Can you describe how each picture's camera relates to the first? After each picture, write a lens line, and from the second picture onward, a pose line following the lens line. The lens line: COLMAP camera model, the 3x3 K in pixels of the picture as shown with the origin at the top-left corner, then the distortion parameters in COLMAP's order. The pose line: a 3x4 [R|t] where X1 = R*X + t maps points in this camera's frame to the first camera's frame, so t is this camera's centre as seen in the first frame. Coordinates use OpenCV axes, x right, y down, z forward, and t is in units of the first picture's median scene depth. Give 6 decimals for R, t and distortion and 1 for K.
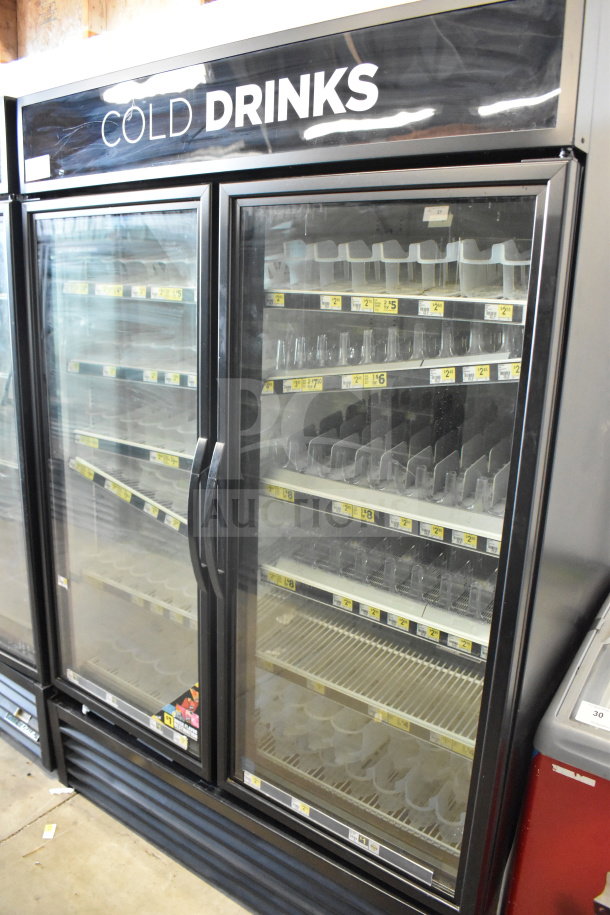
lens RADIAL K [[718.1, 0, 306.5], [0, 718.1, 478.3], [0, 0, 1]] dist [-0.007578, 0.001956]
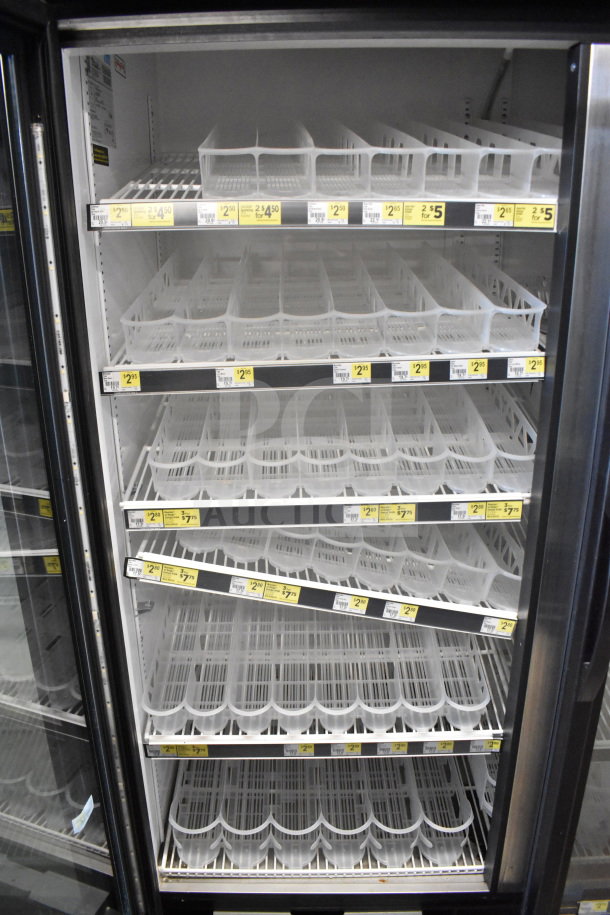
lens RADIAL K [[718.1, 0, 306.5], [0, 718.1, 478.3], [0, 0, 1]] dist [-0.007578, 0.001956]
pose [[0.800610, -0.258410, 0.540600, -0.419339], [0.188419, 0.965031, 0.182247, -0.130018], [-0.568790, -0.044049, 0.821303, 0.438369]]
